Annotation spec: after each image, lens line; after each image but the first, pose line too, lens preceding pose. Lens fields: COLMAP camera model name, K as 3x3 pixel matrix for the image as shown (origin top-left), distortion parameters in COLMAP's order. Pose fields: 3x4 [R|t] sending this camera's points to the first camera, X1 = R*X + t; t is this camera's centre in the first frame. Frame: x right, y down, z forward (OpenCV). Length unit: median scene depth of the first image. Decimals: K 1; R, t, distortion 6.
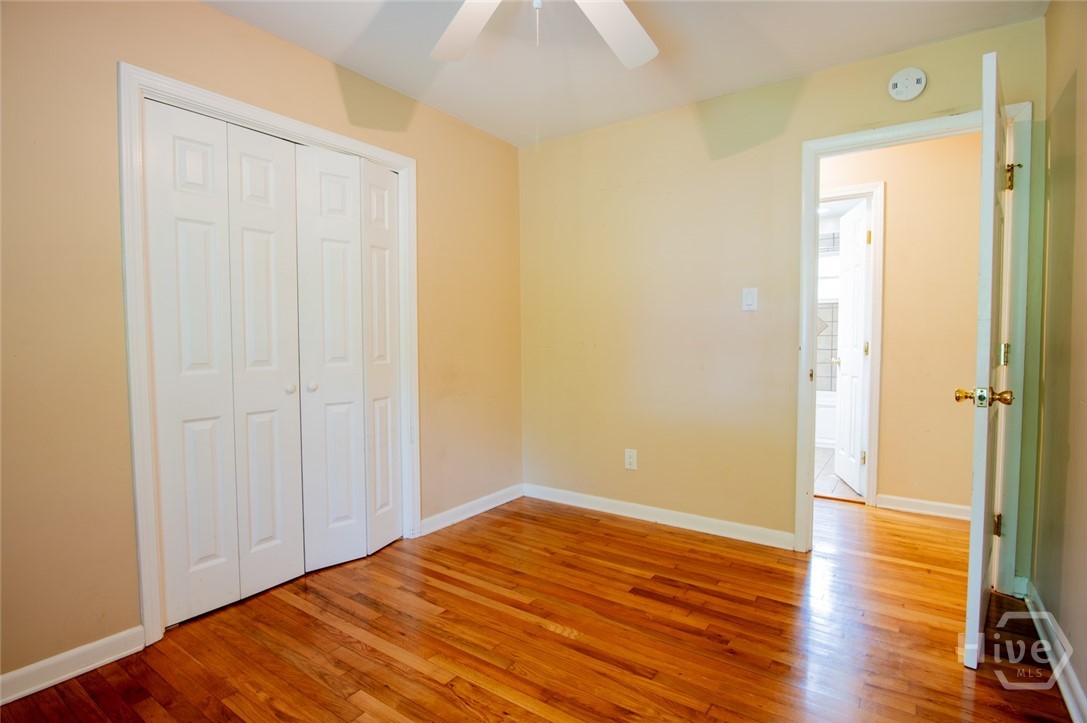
lens RADIAL K [[532.1, 0, 543.5], [0, 532.1, 361.5], [0, 0, 1]] dist [-0.022048, -0.000358]
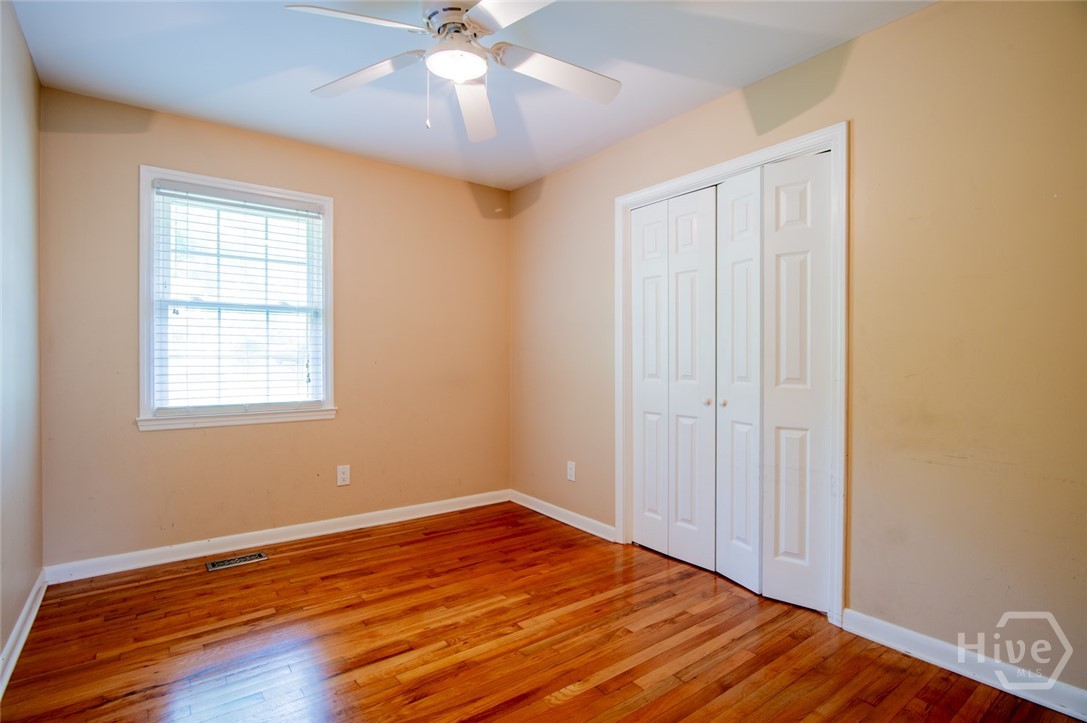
lens RADIAL K [[532.1, 0, 543.5], [0, 532.1, 361.5], [0, 0, 1]] dist [-0.022048, -0.000358]
pose [[-0.304761, 0.008869, -0.952388, 0.748706], [-0.046336, 0.998634, 0.024127, -0.047810], [0.951301, 0.051483, -0.303934, 1.039658]]
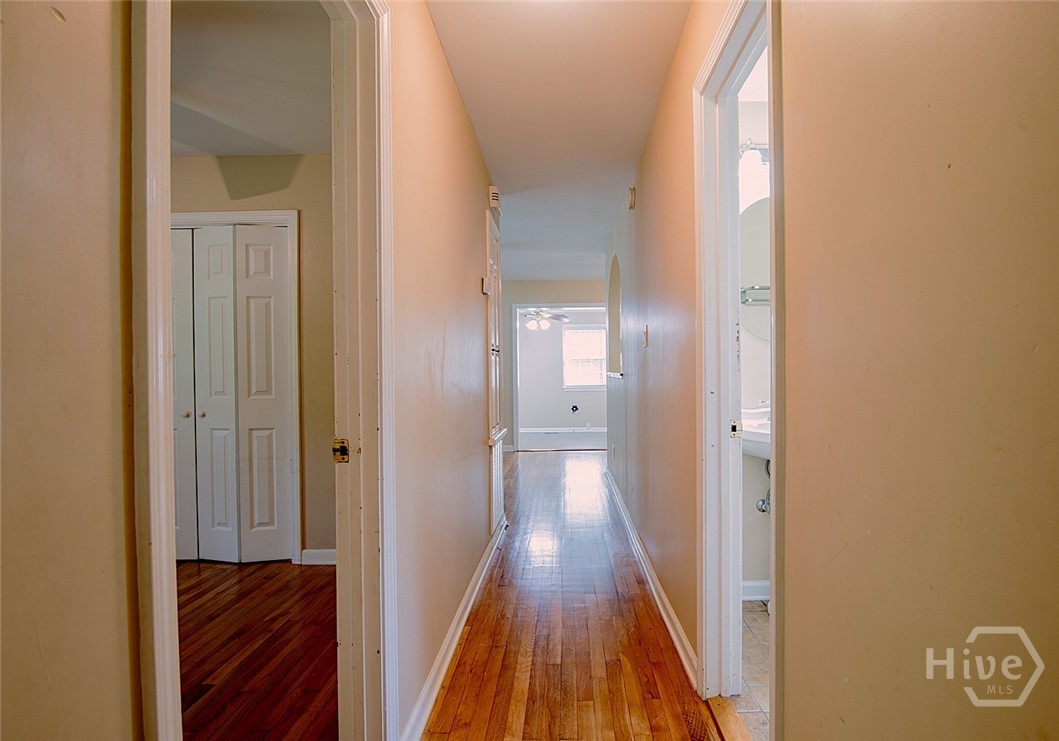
lens RADIAL K [[555.7, 0, 558.9], [0, 555.7, 376.2], [0, 0, 1]] dist [-0.009208, -0.000154]
pose [[0.570620, 0.000237, -0.821214, 1.230603], [-0.028953, 0.999384, -0.019829, -0.045254], [0.820703, 0.035091, 0.570276, 1.002727]]
